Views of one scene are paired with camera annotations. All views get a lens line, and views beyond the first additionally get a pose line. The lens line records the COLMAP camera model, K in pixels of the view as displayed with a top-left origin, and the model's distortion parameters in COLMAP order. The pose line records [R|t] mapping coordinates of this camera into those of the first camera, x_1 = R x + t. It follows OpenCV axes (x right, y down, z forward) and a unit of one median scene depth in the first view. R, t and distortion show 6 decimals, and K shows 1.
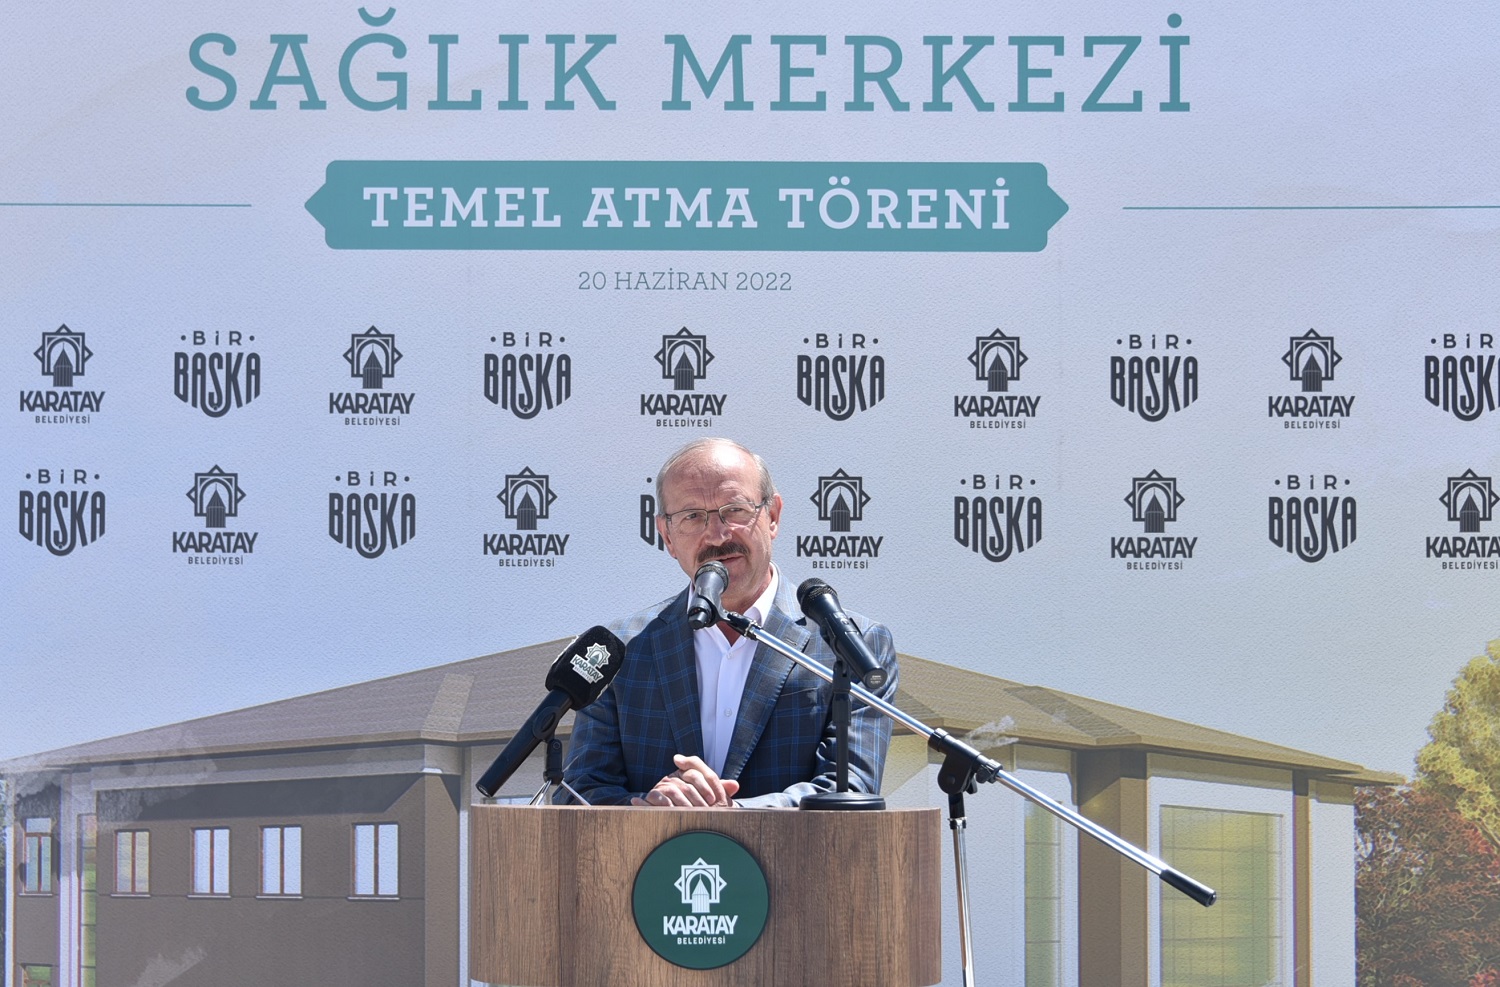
lens RADIAL K [[3538.7, 0, 661.4], [0, 3538.7, 441.7], [0, 0, 1]] dist [-0.025452, 0.000000]
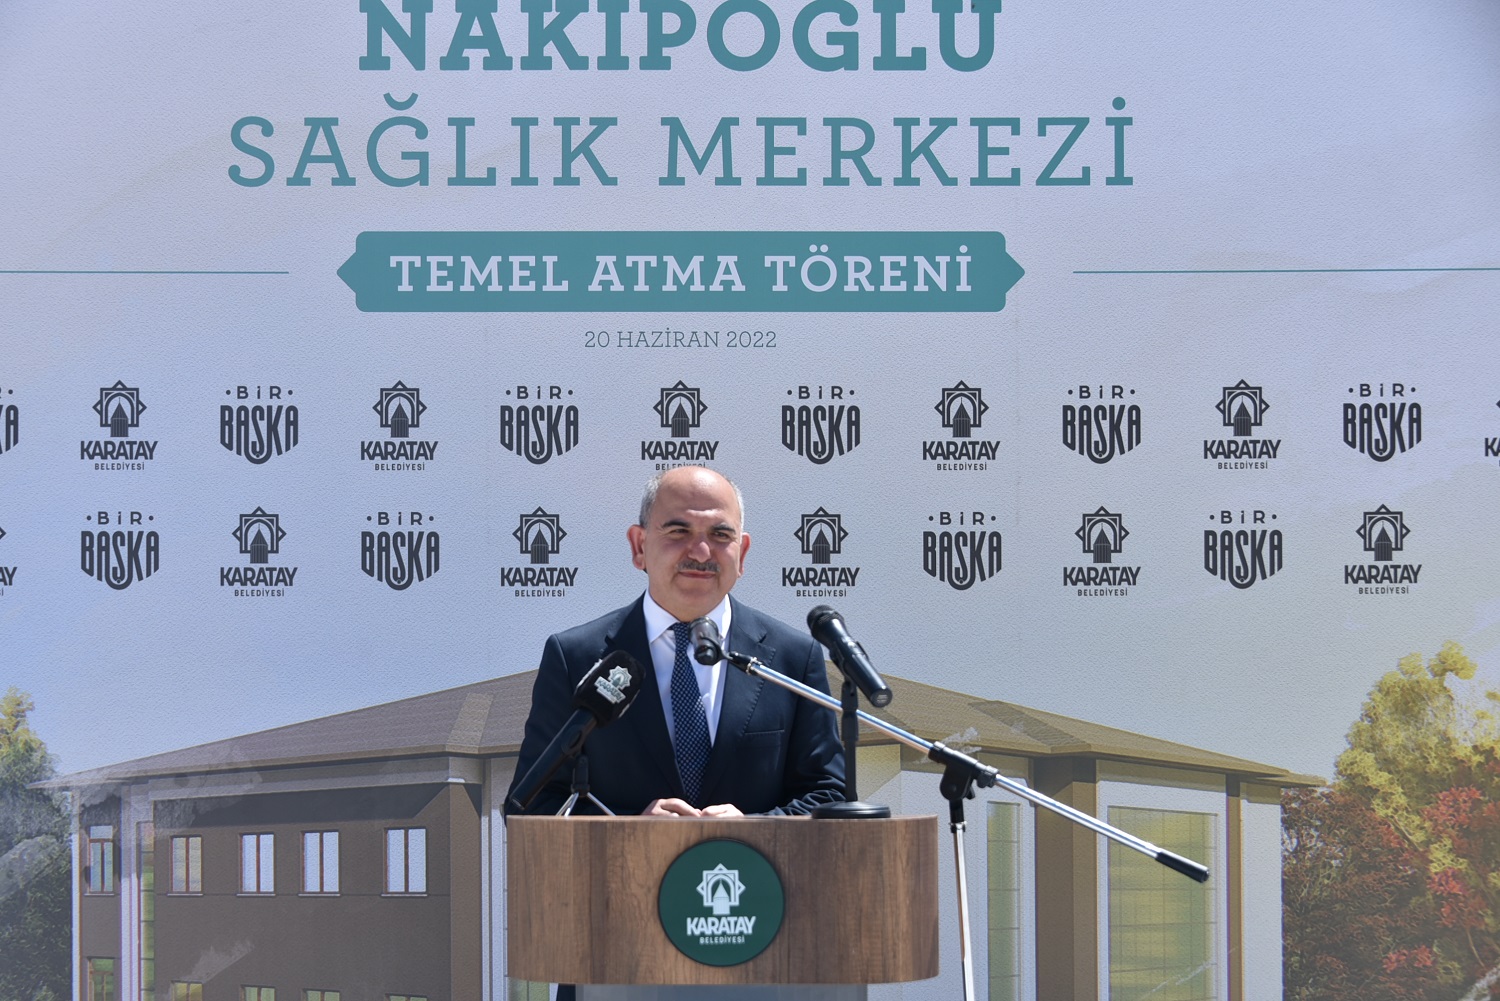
lens RADIAL K [[2981.9, 0, 696.3], [0, 2981.9, 568.1], [0, 0, 1]] dist [-0.008929, 0.000000]
pose [[0.999610, -0.005866, 0.027319, -0.014509], [0.005156, 0.999649, 0.025991, 0.002182], [-0.027462, -0.025840, 0.999289, 0.061517]]
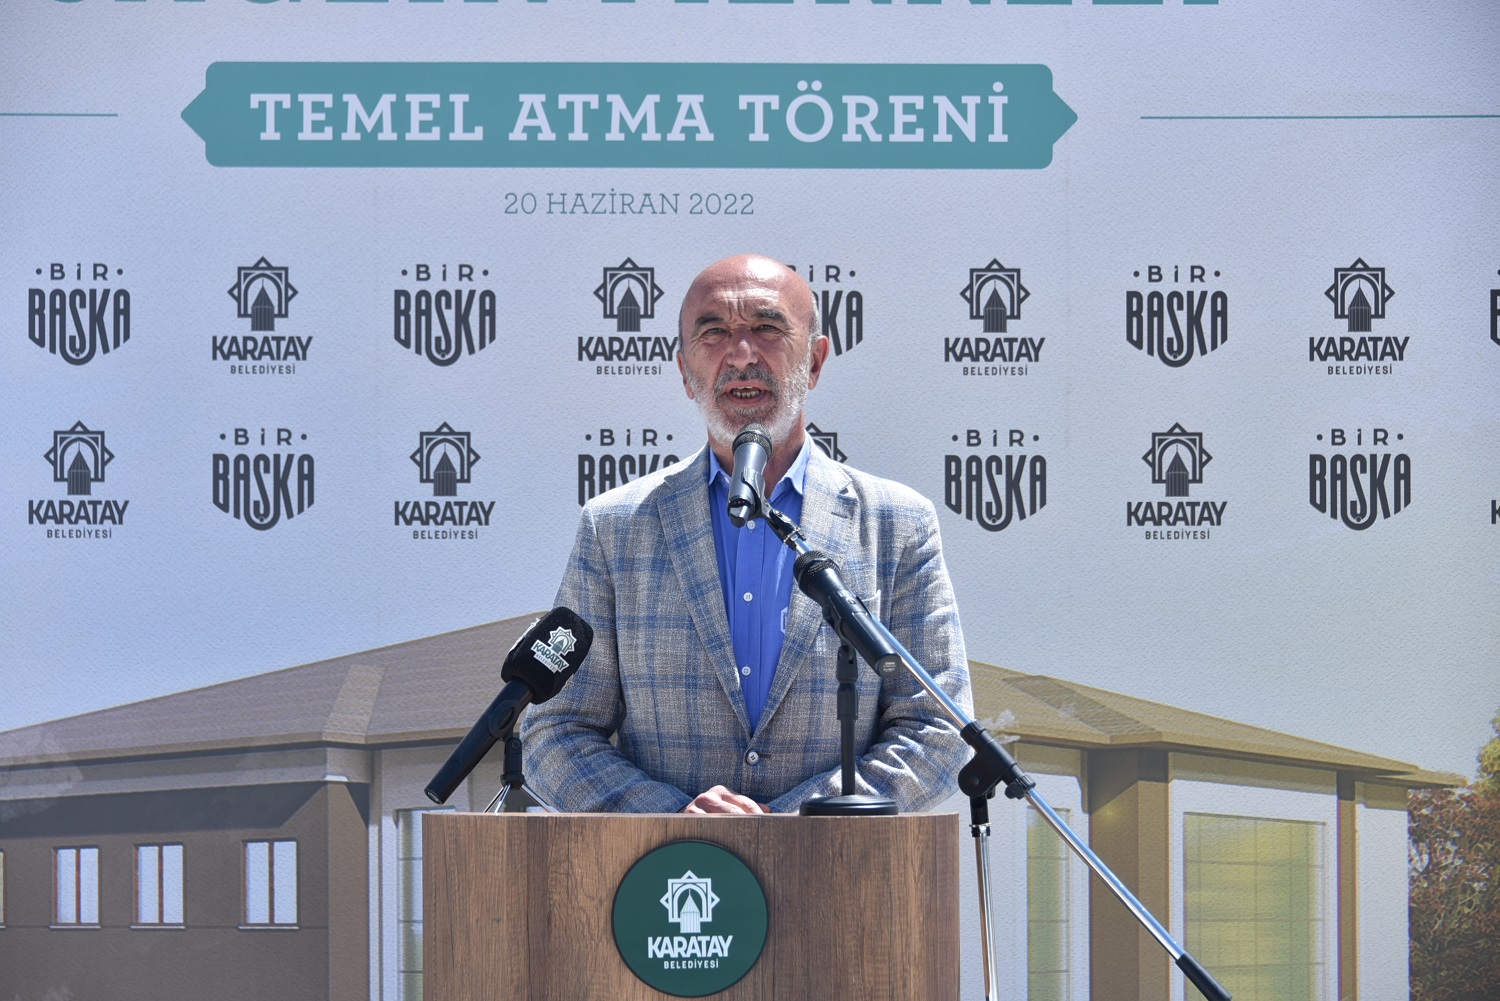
lens RADIAL K [[4357.2, 0, 666.8], [0, 4357.2, 524.3], [0, 0, 1]] dist [-0.029290, 0.000000]
pose [[0.999293, -0.004338, 0.037346, -0.023988], [0.003127, 0.999469, 0.032439, -0.002186], [-0.037467, -0.032299, 0.998776, -0.052423]]
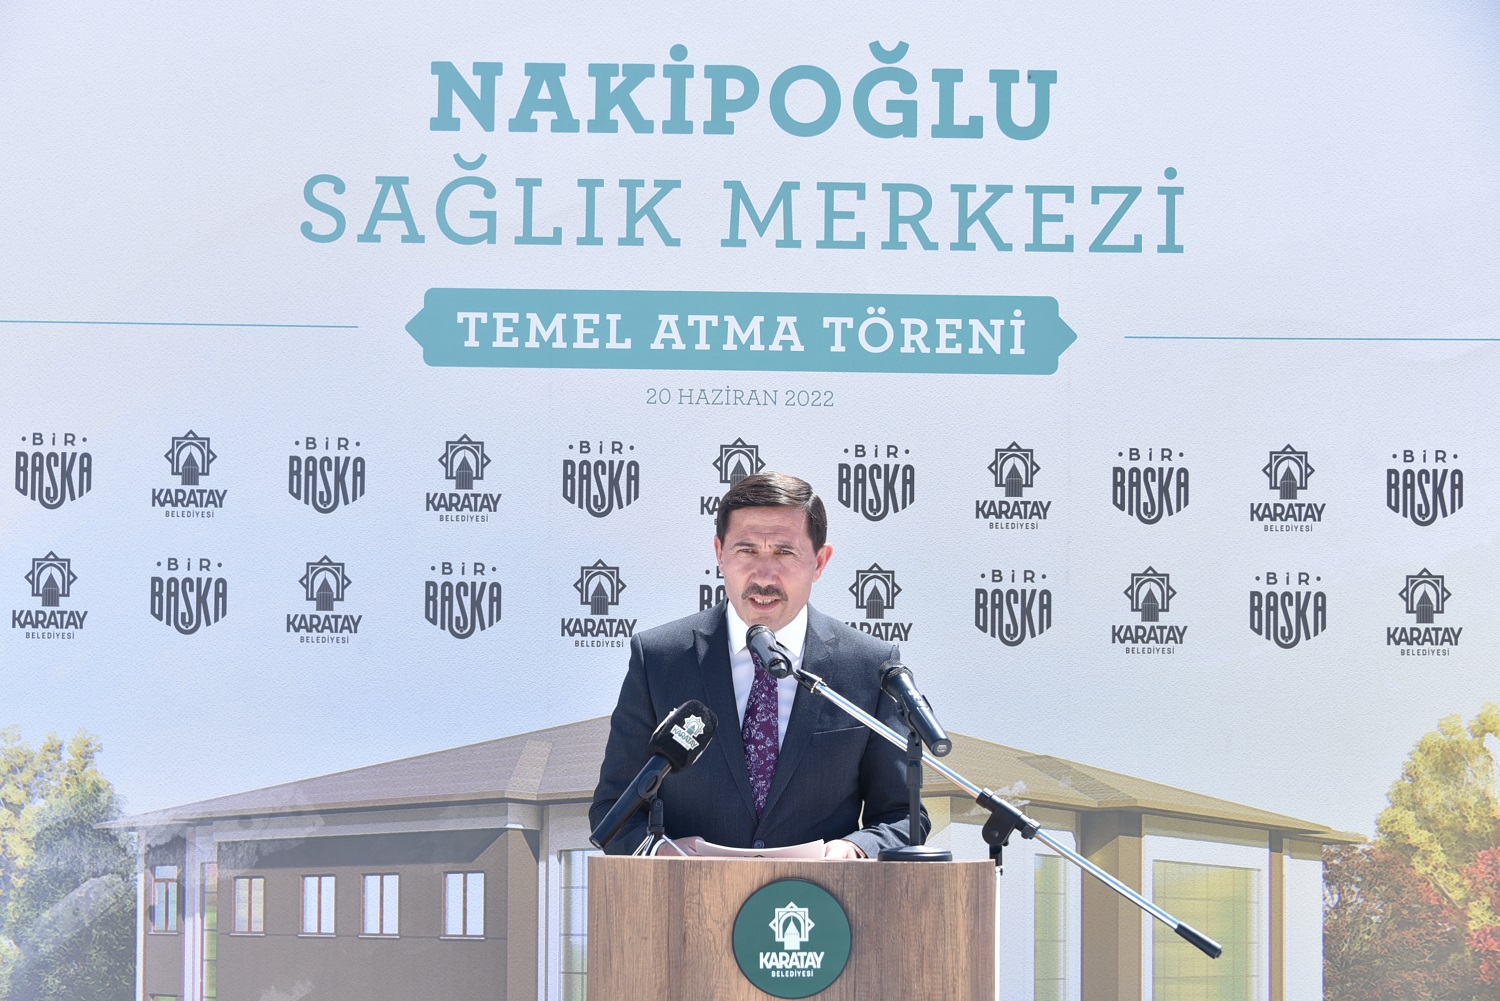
lens RADIAL K [[3198.7, 0, 702.6], [0, 3198.7, 540.4], [0, 0, 1]] dist [-0.010651, 0.000000]
pose [[0.999621, 0.008362, 0.026234, -0.032181], [-0.008426, 0.999962, 0.002315, -0.001659], [-0.026214, -0.002535, 0.999653, -0.028654]]
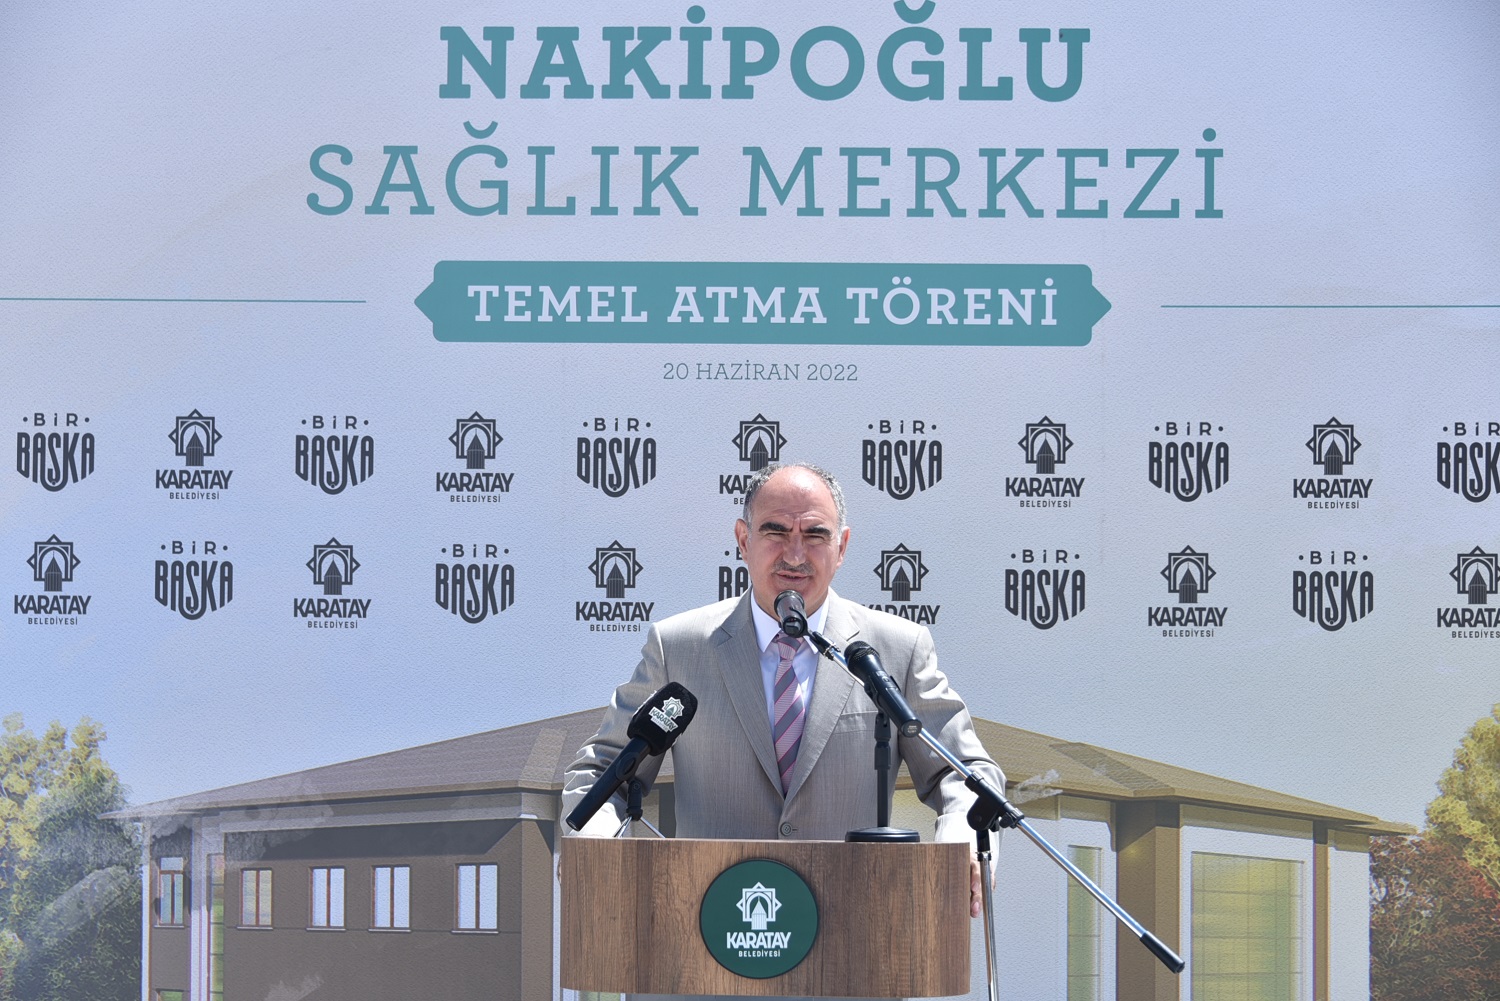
lens RADIAL K [[3658.5, 0, 661.4], [0, 3658.5, 535.0], [0, 0, 1]] dist [-0.018449, 0.000000]
pose [[0.999562, 0.004061, -0.029312, 0.009498], [-0.003839, 0.999963, 0.007649, -0.003379], [0.029342, -0.007533, 0.999541, -0.135329]]
